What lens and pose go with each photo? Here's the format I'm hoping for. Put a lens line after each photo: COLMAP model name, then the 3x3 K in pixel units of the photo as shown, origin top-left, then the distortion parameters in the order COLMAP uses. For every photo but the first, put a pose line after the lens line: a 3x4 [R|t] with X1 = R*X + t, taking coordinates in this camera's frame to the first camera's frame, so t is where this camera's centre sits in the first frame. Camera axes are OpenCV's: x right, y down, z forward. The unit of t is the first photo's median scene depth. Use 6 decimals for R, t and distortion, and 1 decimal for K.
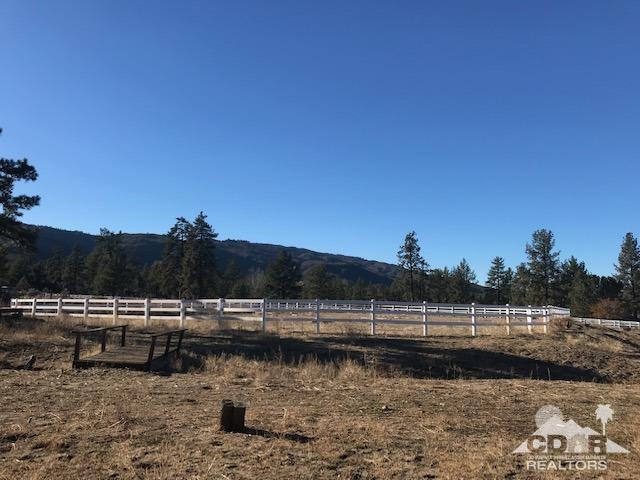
lens RADIAL K [[529.7, 0, 322.2], [0, 529.7, 240.9], [0, 0, 1]] dist [0.032064, -0.015444]
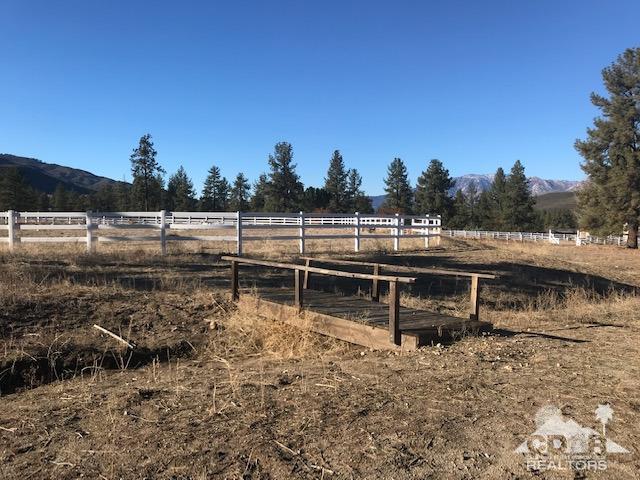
lens RADIAL K [[529.7, 0, 319.9], [0, 529.7, 239.8], [0, 0, 1]] dist [0.032064, -0.015444]
pose [[0.834692, -0.032202, 0.549774, -0.103814], [-0.061077, 0.986718, 0.150525, 0.007133], [-0.547319, -0.159221, 0.821639, 0.077210]]
